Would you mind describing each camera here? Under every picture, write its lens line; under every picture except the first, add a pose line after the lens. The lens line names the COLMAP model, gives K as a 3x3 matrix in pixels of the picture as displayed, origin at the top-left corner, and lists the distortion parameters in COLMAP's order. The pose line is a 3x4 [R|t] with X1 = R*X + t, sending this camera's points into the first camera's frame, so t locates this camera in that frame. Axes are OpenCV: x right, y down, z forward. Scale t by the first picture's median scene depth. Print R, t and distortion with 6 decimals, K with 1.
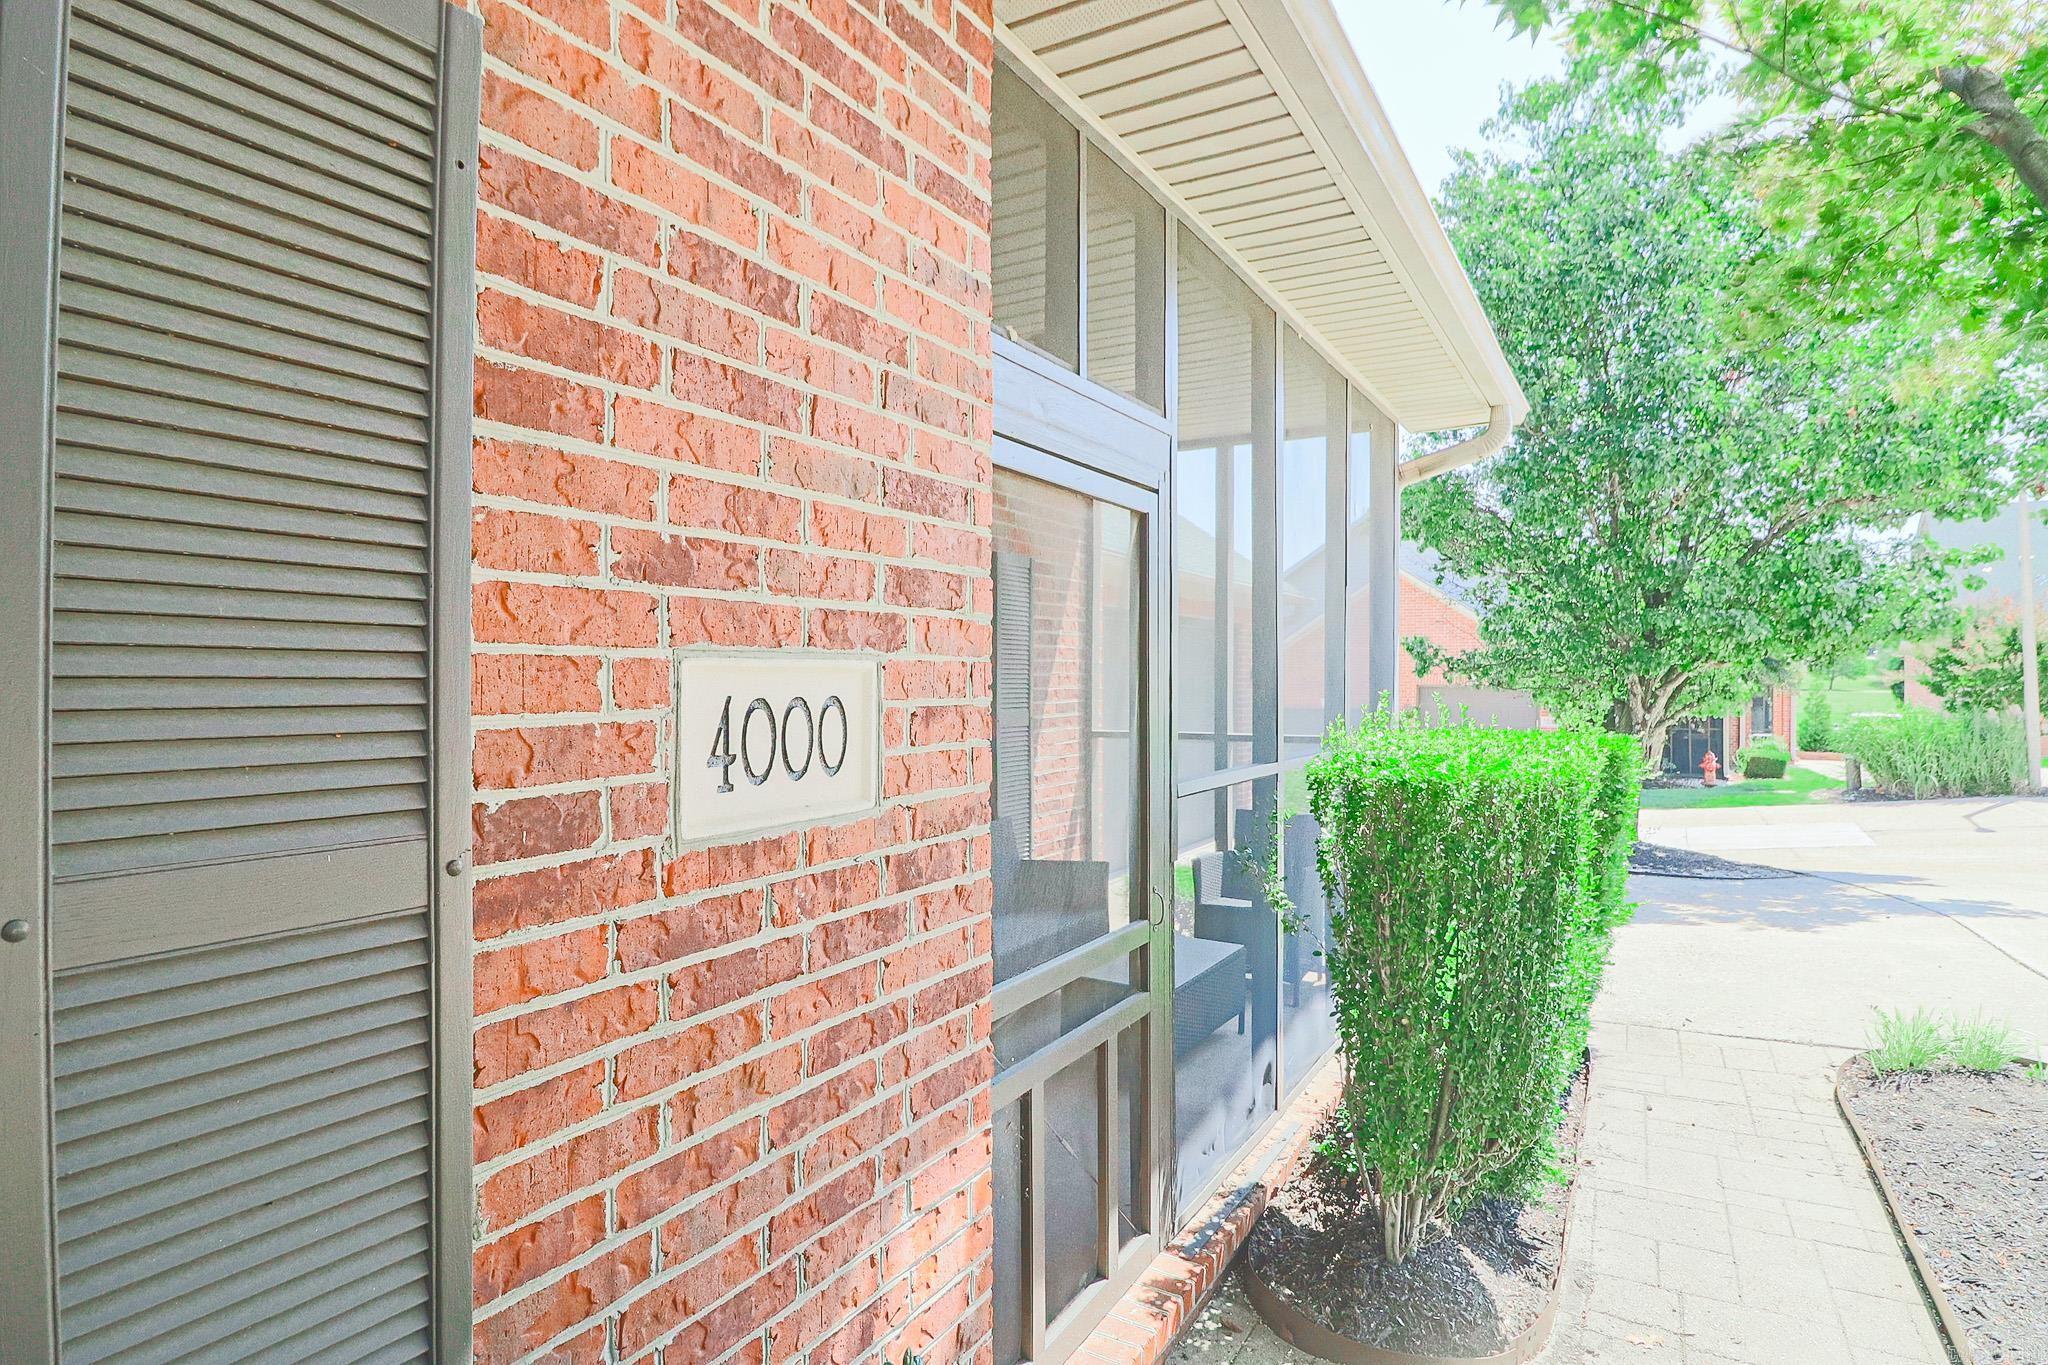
lens RADIAL K [[1099.9, 0, 1066.9], [0, 1099.9, 681.2], [0, 0, 1]] dist [-0.001159, -0.011303]
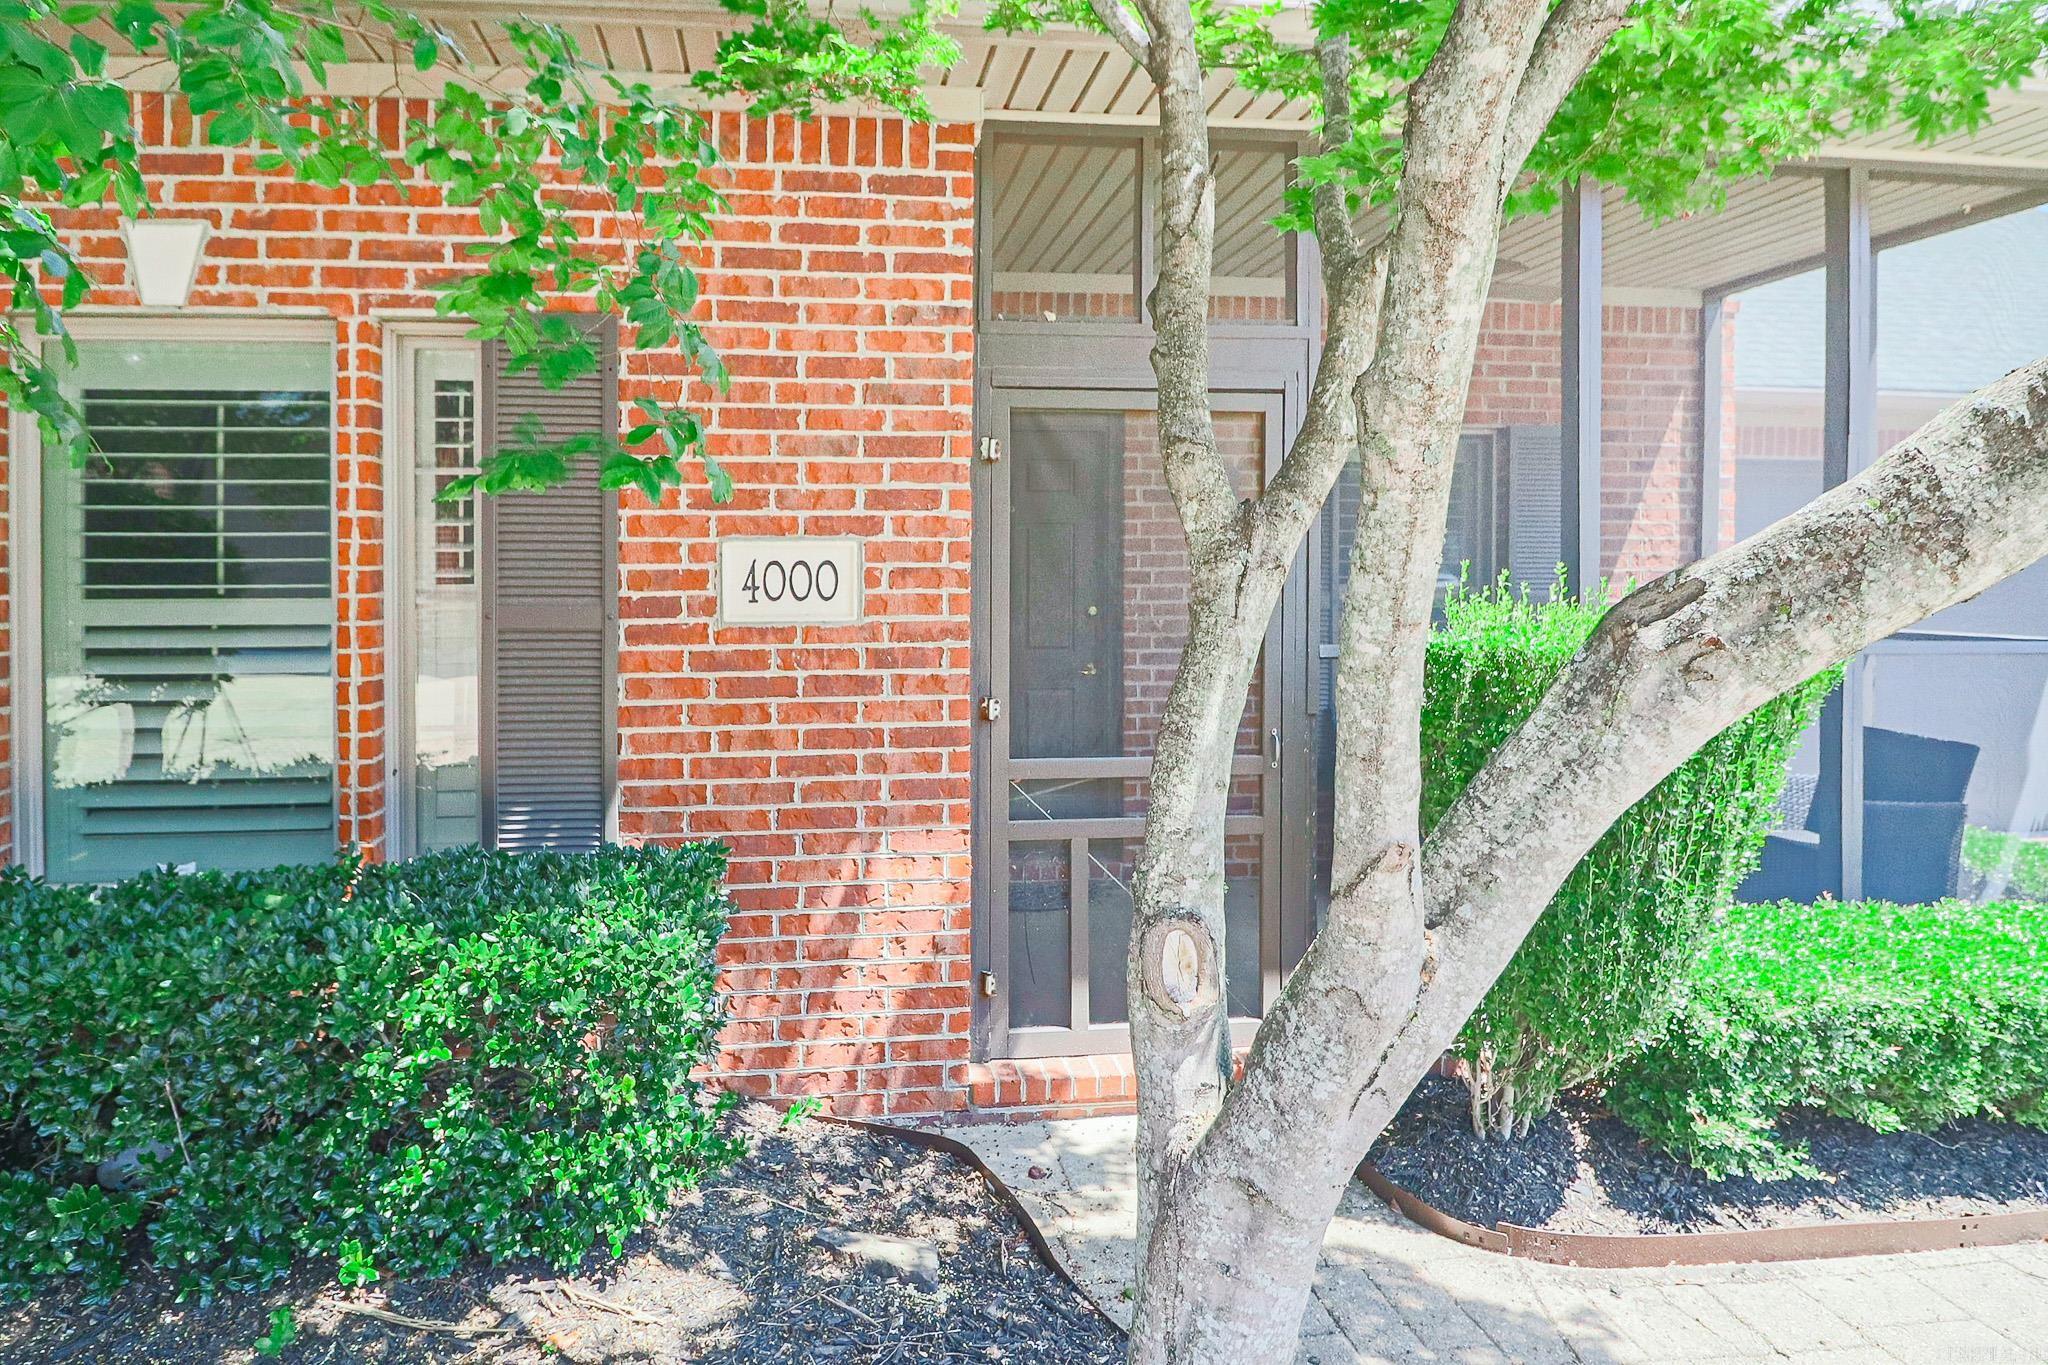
lens RADIAL K [[1099.9, 0, 915.1], [0, 1099.9, 581.9], [0, 0, 1]] dist [-0.001159, -0.011303]
pose [[0.558613, 0.011825, -0.829344, 1.594288], [-0.001977, 0.999915, 0.012926, 0.028536], [0.829426, -0.005581, 0.558589, 0.045665]]
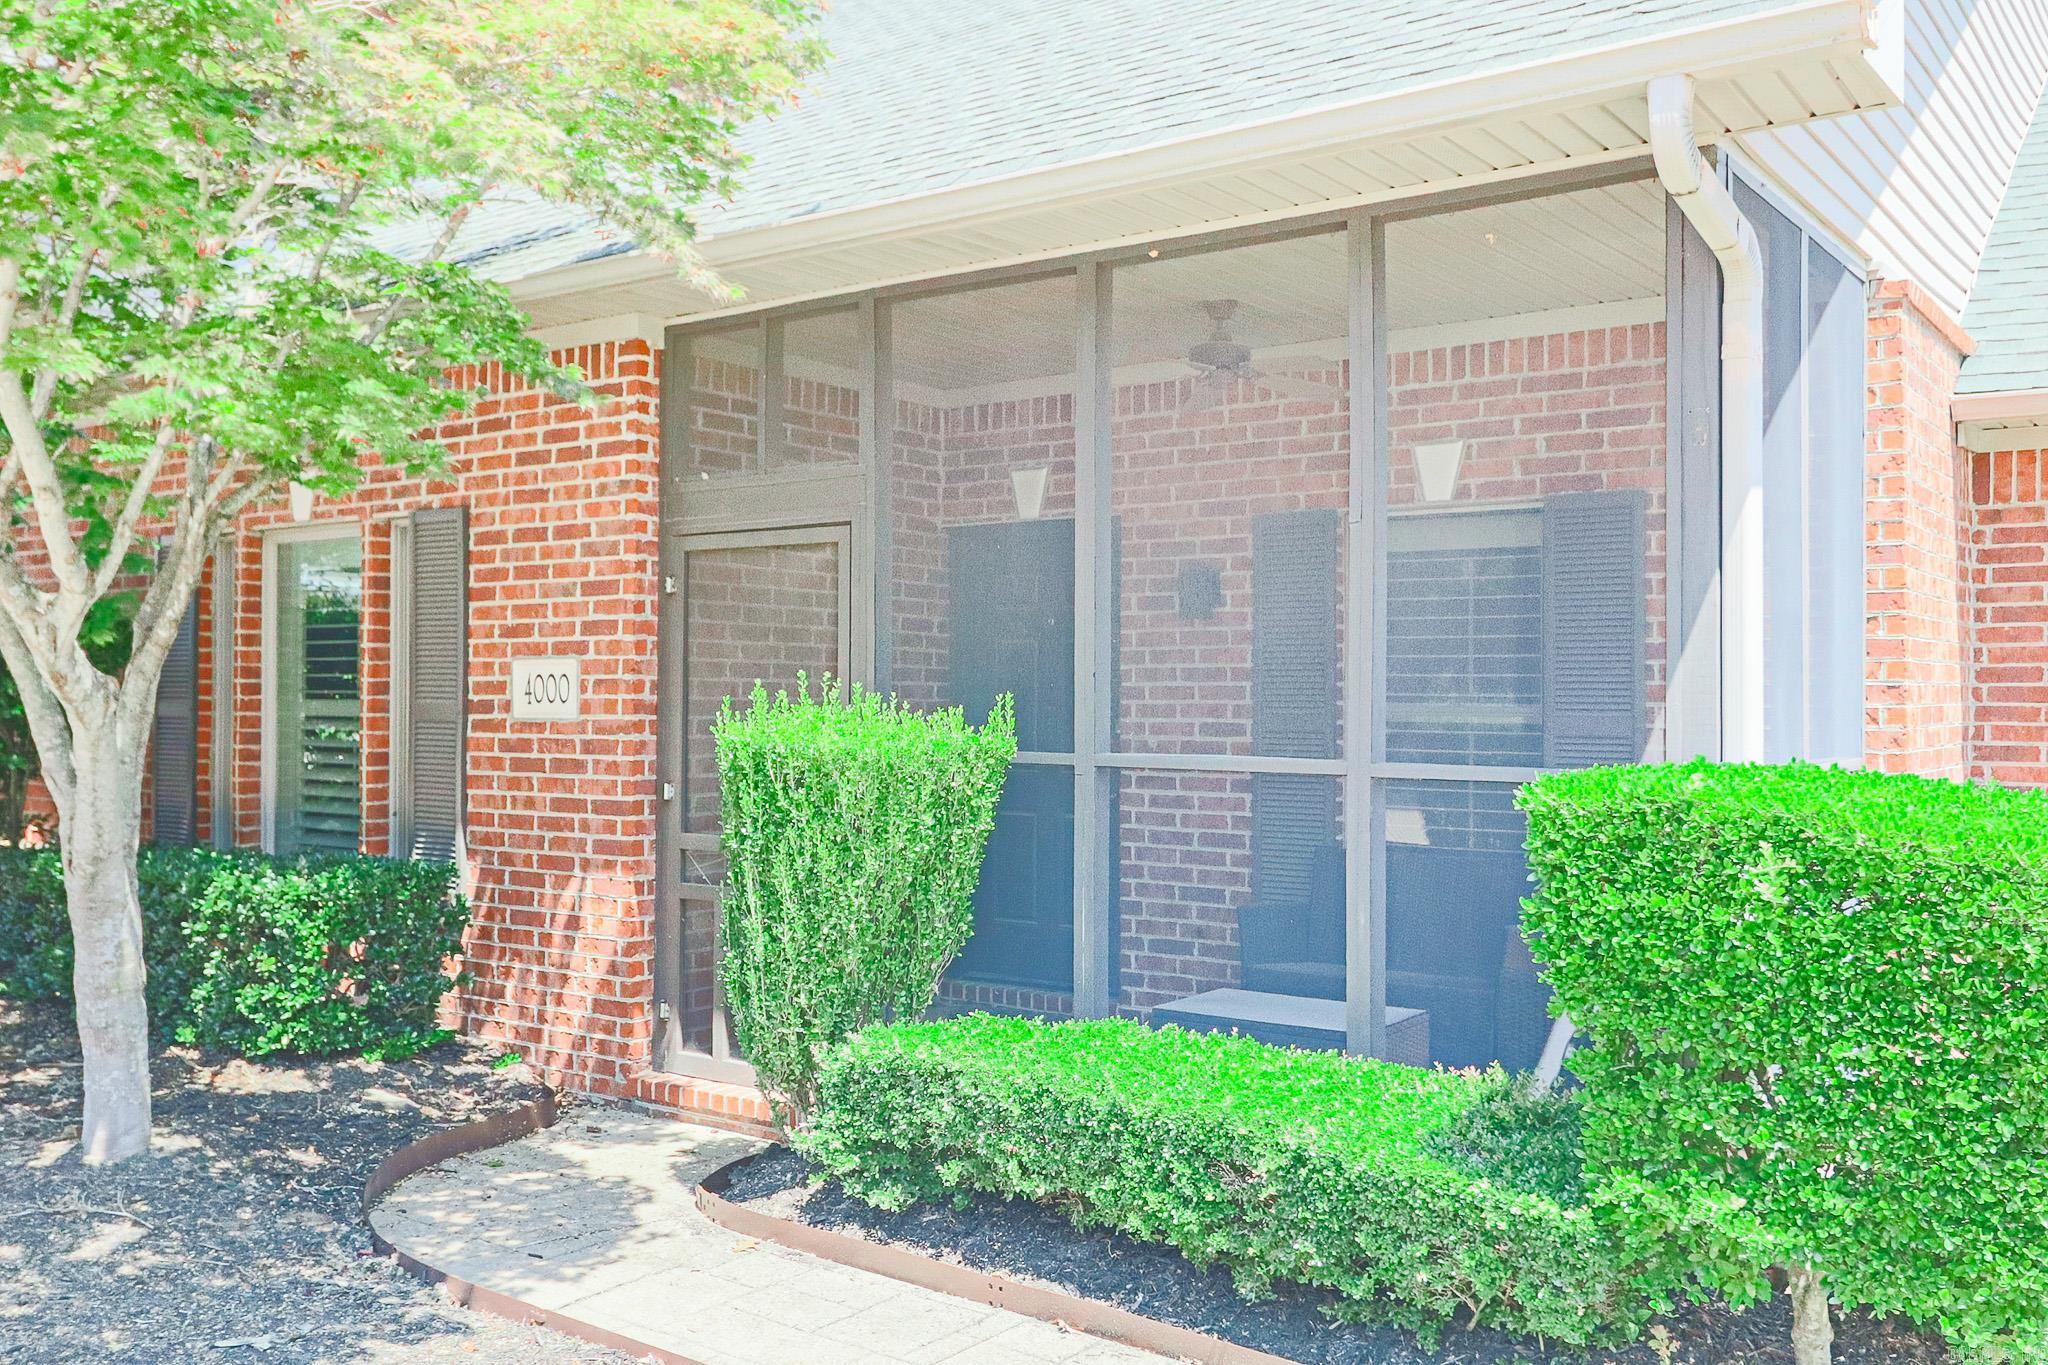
lens RADIAL K [[1735.4, 0, 1025.0], [0, 1735.4, 681.5], [0, 0, 1]] dist [0.005879, -0.000904]
pose [[-0.126367, -0.005793, -0.991967, 4.058819], [-0.004993, 0.999974, -0.005203, 0.052496], [0.991971, 0.004296, -0.126392, 2.815374]]
